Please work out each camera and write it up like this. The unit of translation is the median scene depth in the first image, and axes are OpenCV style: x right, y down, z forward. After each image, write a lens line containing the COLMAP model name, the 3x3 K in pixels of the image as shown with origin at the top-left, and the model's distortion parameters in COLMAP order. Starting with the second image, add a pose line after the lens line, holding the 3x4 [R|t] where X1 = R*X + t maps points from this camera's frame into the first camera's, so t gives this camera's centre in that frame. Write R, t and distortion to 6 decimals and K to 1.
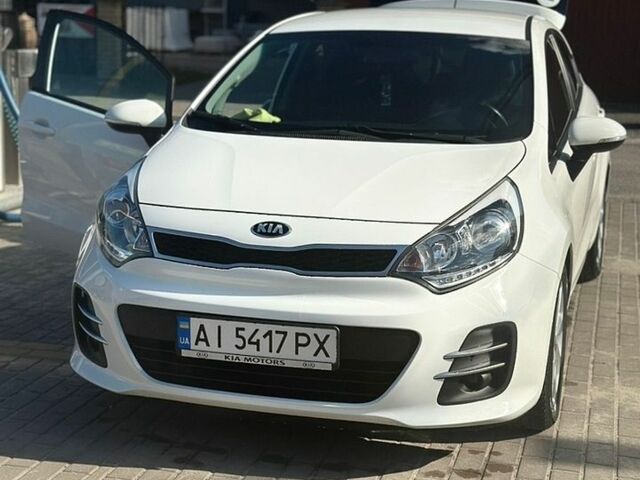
lens RADIAL K [[1163.0, 0, 320.0], [0, 1163.0, 240.0], [0, 0, 1]] dist [0.159424, 0.102571]
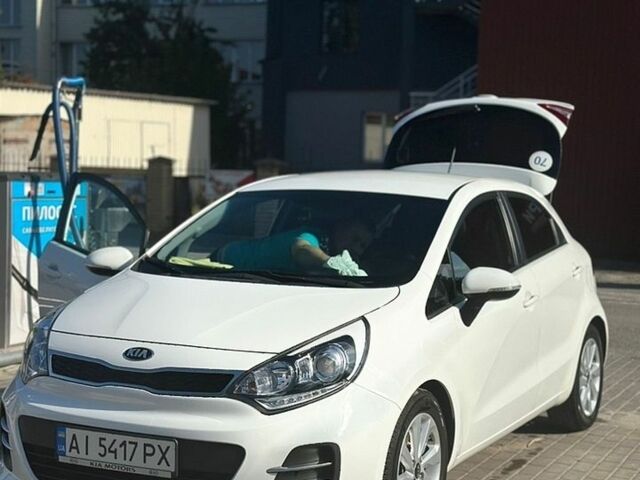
lens RADIAL K [[1163.0, 0, 320.0], [0, 1163.0, 240.0], [0, 0, 1]] dist [0.159424, 0.102571]
pose [[0.980663, 0.013859, -0.195210, 0.368766], [-0.040556, 0.990227, -0.133436, 0.027146], [0.191453, 0.138773, 0.971642, -0.127555]]
